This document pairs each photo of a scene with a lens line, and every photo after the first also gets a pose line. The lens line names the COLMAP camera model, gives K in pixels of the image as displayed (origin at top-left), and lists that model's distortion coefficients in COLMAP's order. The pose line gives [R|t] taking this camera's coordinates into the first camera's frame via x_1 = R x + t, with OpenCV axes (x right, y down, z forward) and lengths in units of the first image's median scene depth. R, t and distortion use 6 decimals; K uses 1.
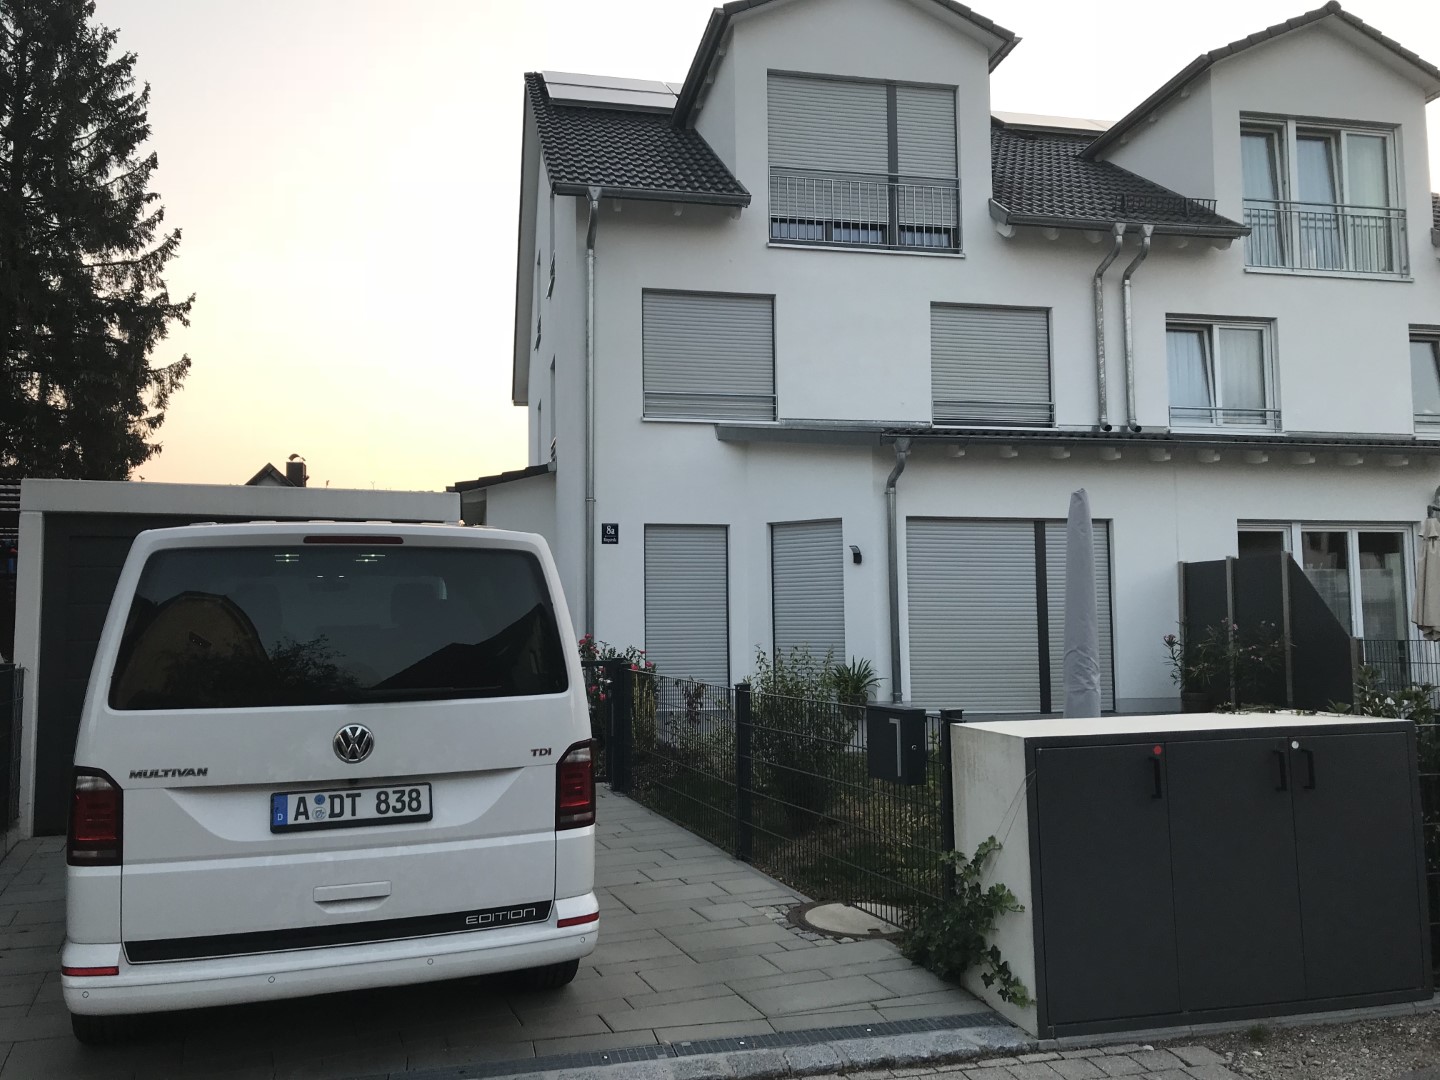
lens RADIAL K [[1185.0, 0, 714.6], [0, 1185.0, 512.7], [0, 0, 1]] dist [0.002054, 0.012146]
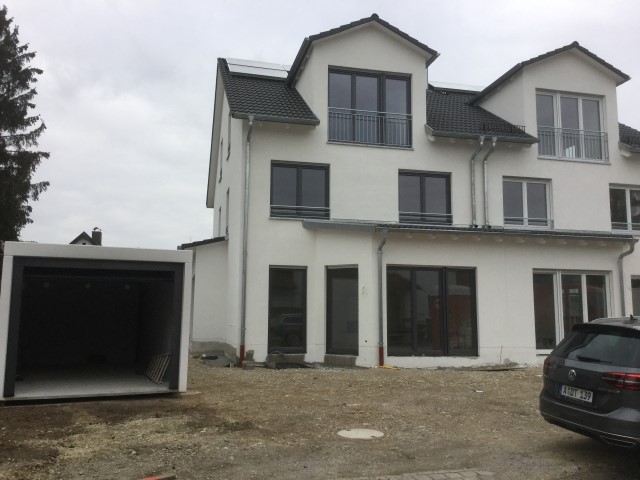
lens RADIAL K [[572.2, 0, 320.8], [0, 572.2, 224.9], [0, 0, 1]] dist [0.085270, -0.167344]
pose [[0.998944, 0.021980, 0.040357, -0.006918], [-0.019538, 0.998011, -0.059942, -0.002650], [-0.041594, 0.059090, 0.997386, -0.074431]]
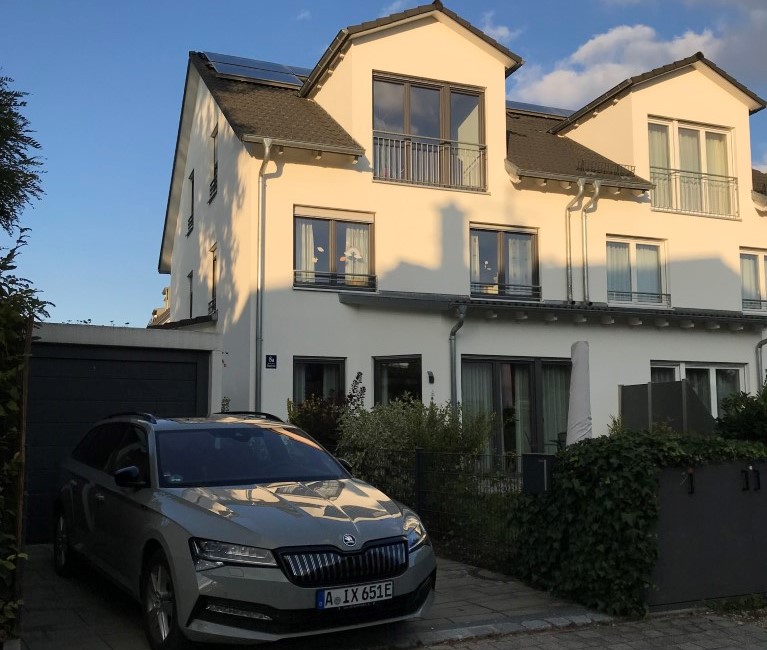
lens RADIAL K [[842.0, 0, 383.5], [0, 842.0, 325.0], [0, 0, 1]] dist [-0.011619, -0.029084]
pose [[0.987201, 0.025165, 0.157483, -0.102895], [-0.020055, 0.999222, -0.033956, 0.003795], [-0.158215, 0.030363, 0.986938, -0.094634]]
